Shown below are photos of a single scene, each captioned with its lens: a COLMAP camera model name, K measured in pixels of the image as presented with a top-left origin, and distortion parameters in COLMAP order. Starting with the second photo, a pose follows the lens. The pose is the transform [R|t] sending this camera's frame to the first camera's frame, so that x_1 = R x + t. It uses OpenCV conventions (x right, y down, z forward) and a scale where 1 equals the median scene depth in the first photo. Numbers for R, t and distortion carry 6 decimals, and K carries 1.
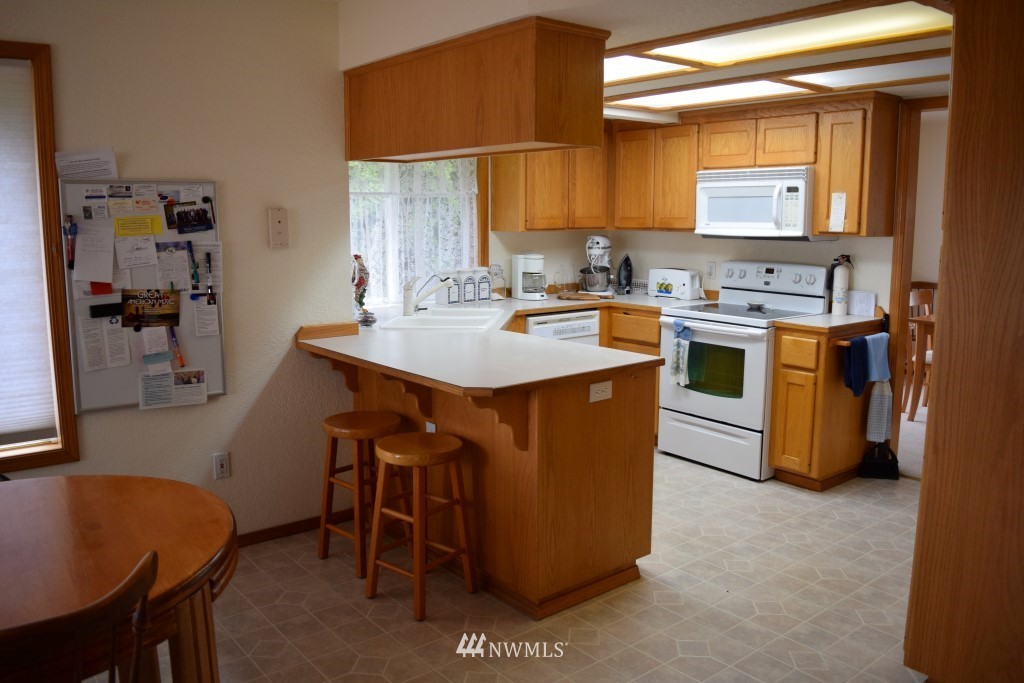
lens RADIAL K [[807.6, 0, 512.1], [0, 807.6, 343.1], [0, 0, 1]] dist [-0.094081, 0.022919]
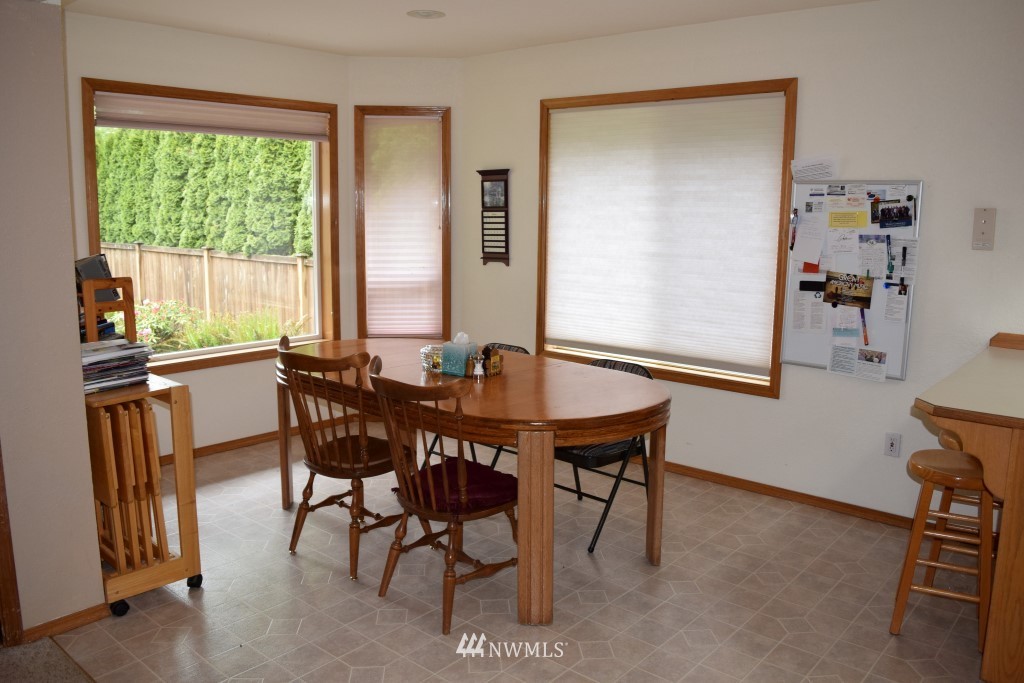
lens RADIAL K [[807.6, 0, 510.9], [0, 807.6, 341.6], [0, 0, 1]] dist [-0.094081, 0.022919]
pose [[0.186839, 0.165779, -0.968302, 0.436881], [-0.162534, 0.977292, 0.135956, -0.034672], [0.968852, 0.131980, 0.209541, 0.202903]]
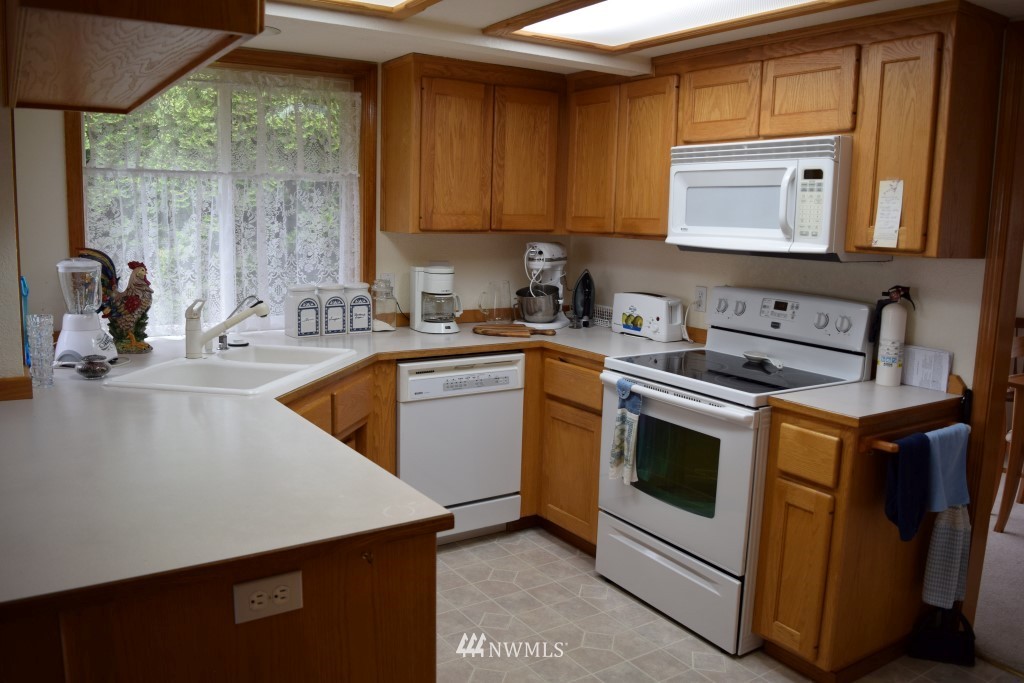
lens RADIAL K [[807.6, 0, 511.6], [0, 807.6, 341.8], [0, 0, 1]] dist [-0.094081, 0.022919]
pose [[0.995063, 0.040866, -0.090441, 0.186402], [-0.041149, 0.999152, -0.001269, -0.057736], [0.090312, 0.004985, 0.995901, 0.388256]]
